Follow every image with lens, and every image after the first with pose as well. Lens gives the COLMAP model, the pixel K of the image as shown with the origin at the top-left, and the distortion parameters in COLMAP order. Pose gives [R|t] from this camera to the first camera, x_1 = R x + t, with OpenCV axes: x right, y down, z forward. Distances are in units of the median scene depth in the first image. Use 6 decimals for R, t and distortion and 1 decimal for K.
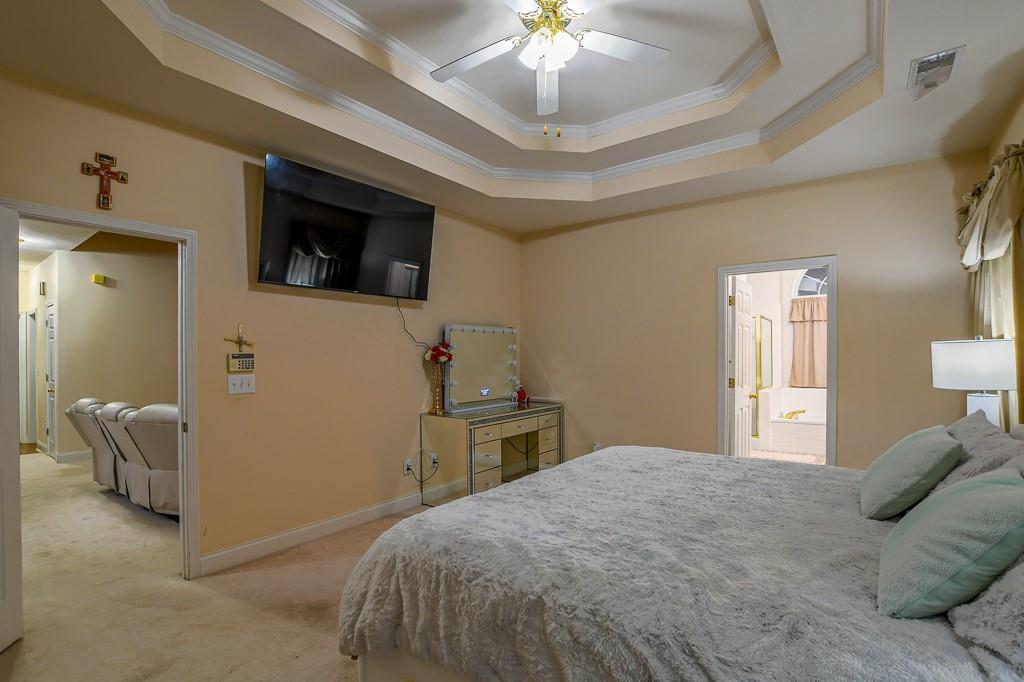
lens RADIAL K [[469.2, 0, 509.7], [0, 469.2, 348.6], [0, 0, 1]] dist [-0.027831, 0.000357]
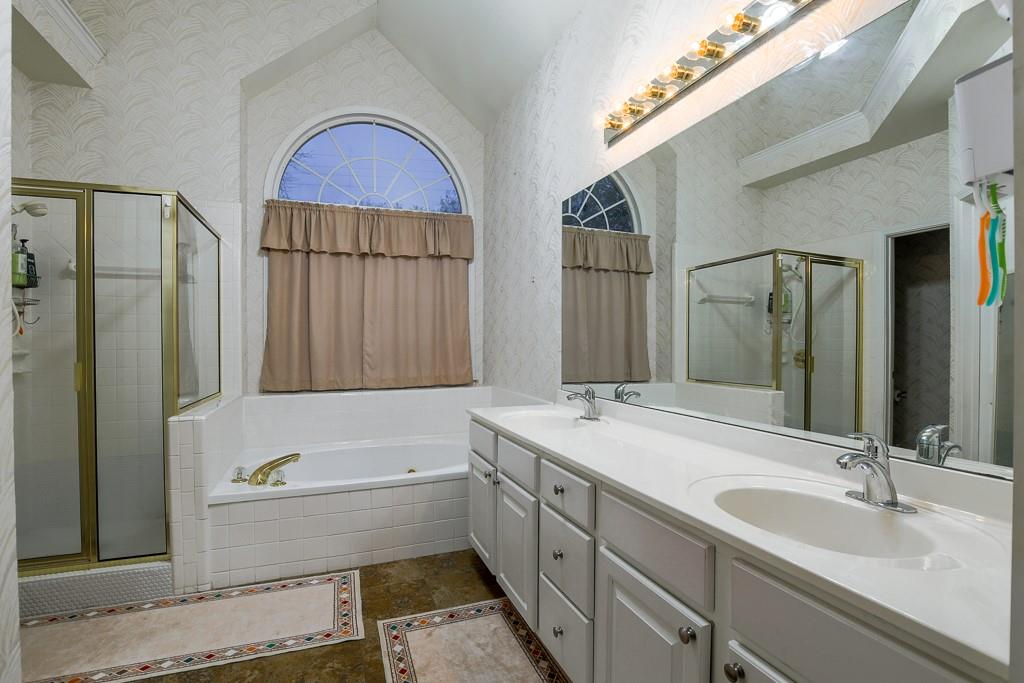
lens RADIAL K [[480.8, 0, 512.0], [0, 480.8, 341.5], [0, 0, 1]] dist [-0.032181, 0.000054]
pose [[0.520907, -0.001313, 0.853612, 0.332733], [-0.000237, 0.999999, 0.001683, 0.031777], [-0.853613, -0.001079, 0.520906, 0.546961]]
